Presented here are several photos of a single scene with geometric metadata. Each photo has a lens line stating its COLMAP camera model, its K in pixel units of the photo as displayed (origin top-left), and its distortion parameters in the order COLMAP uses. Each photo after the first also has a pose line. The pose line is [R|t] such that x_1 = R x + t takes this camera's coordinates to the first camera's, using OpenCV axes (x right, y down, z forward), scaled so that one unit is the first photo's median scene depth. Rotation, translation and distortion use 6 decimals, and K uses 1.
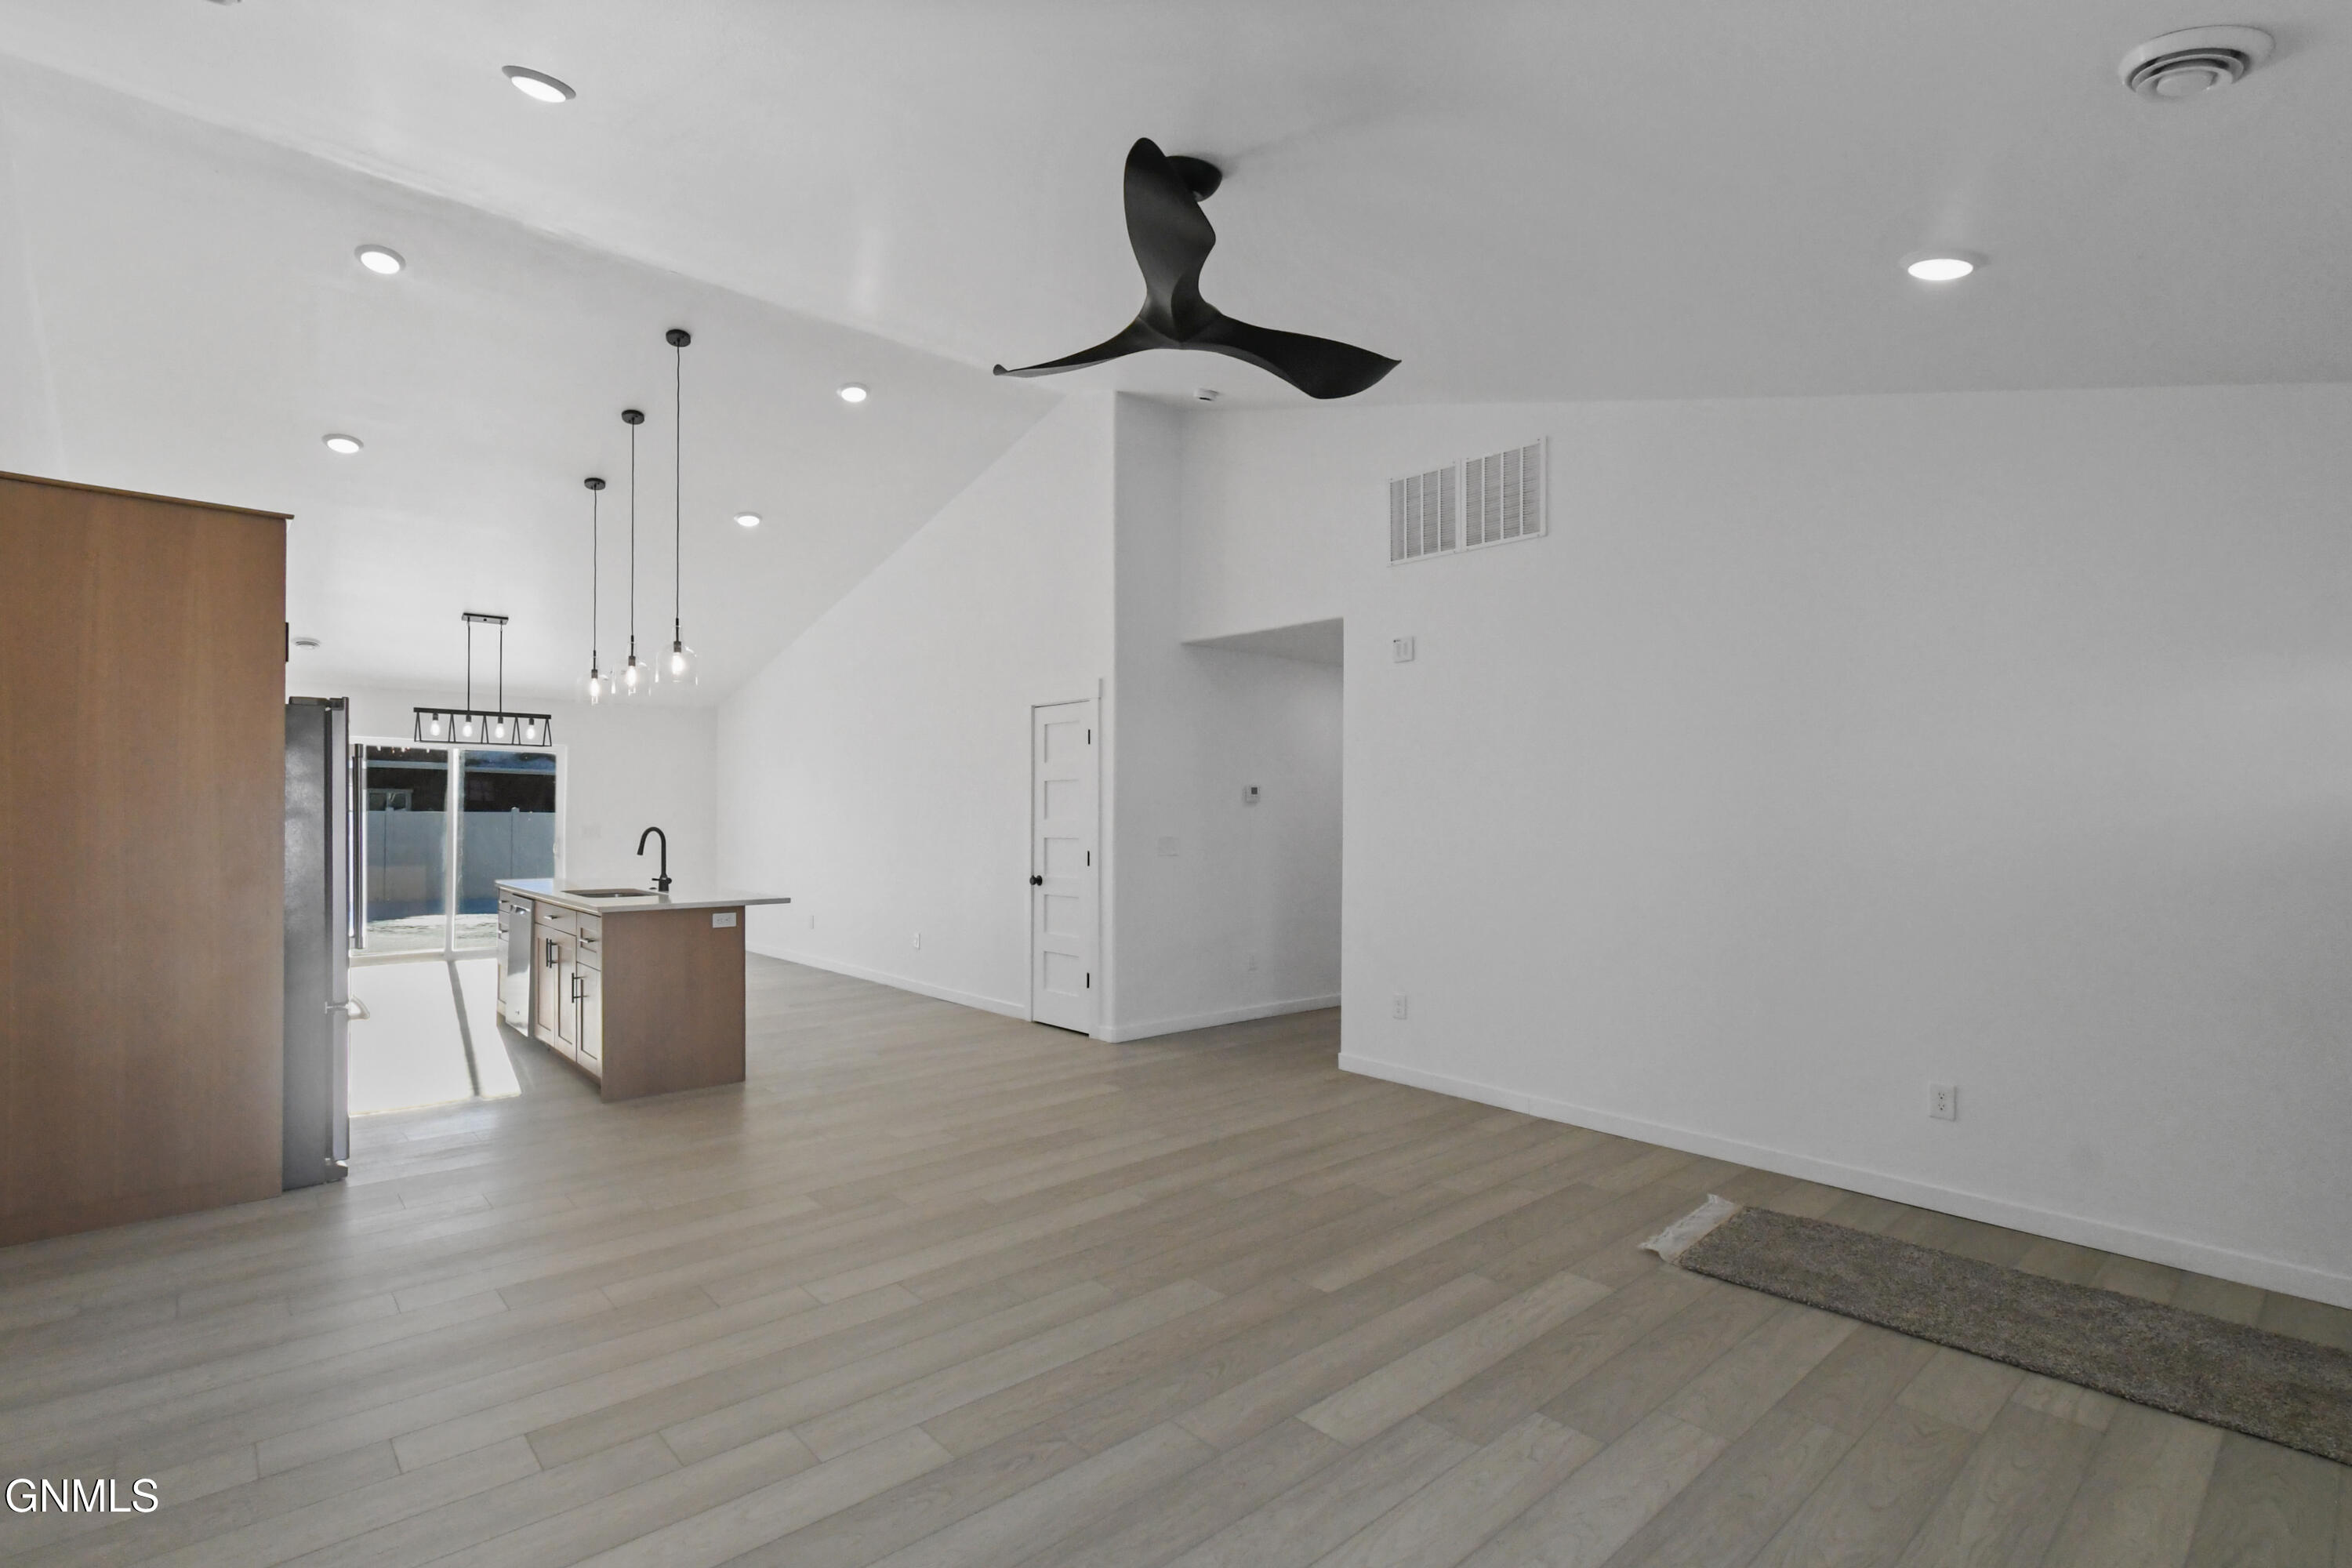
lens RADIAL K [[1105.3, 0, 1177.1], [0, 1105.3, 816.0], [0, 0, 1]] dist [0.000715, 0.000158]
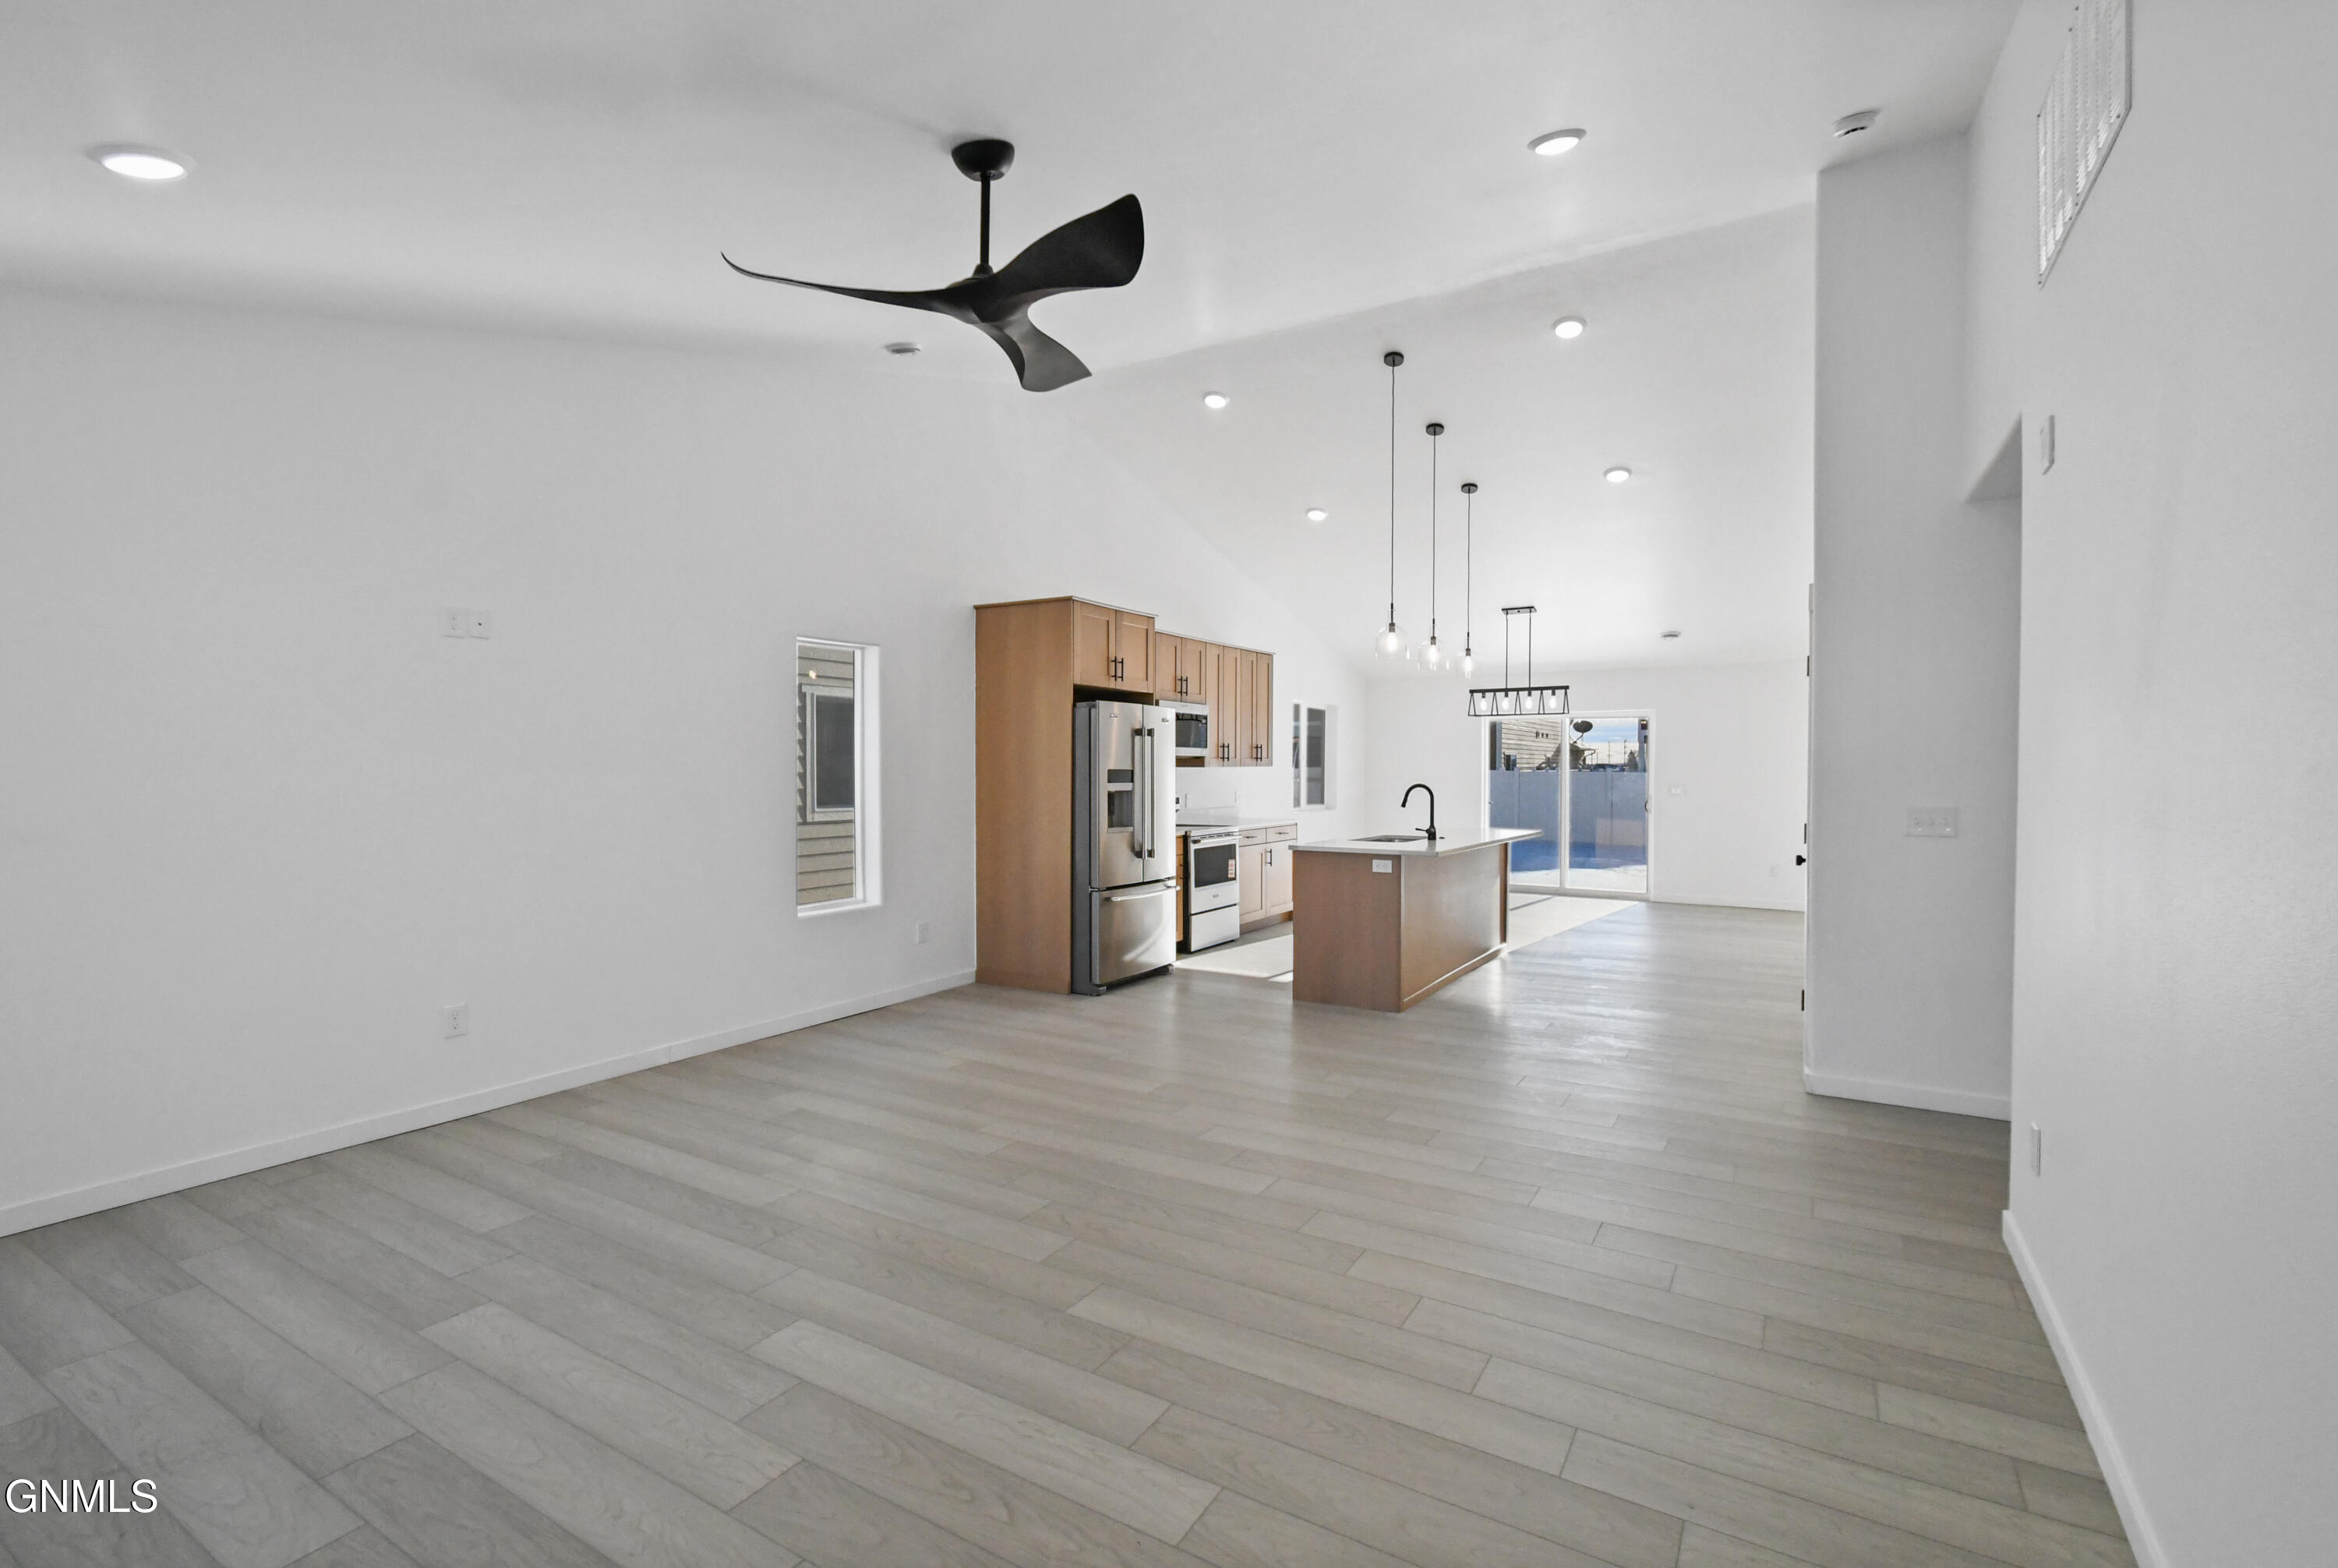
lens RADIAL K [[1045.7, 0, 1169.0], [0, 1045.7, 784.0], [0, 0, 1]] dist [-0.001830, -0.000258]
pose [[0.288702, 0.010303, -0.957364, 0.519350], [-0.003797, 0.999947, 0.009617, 0.000772], [0.957411, 0.000858, 0.288726, 0.454945]]
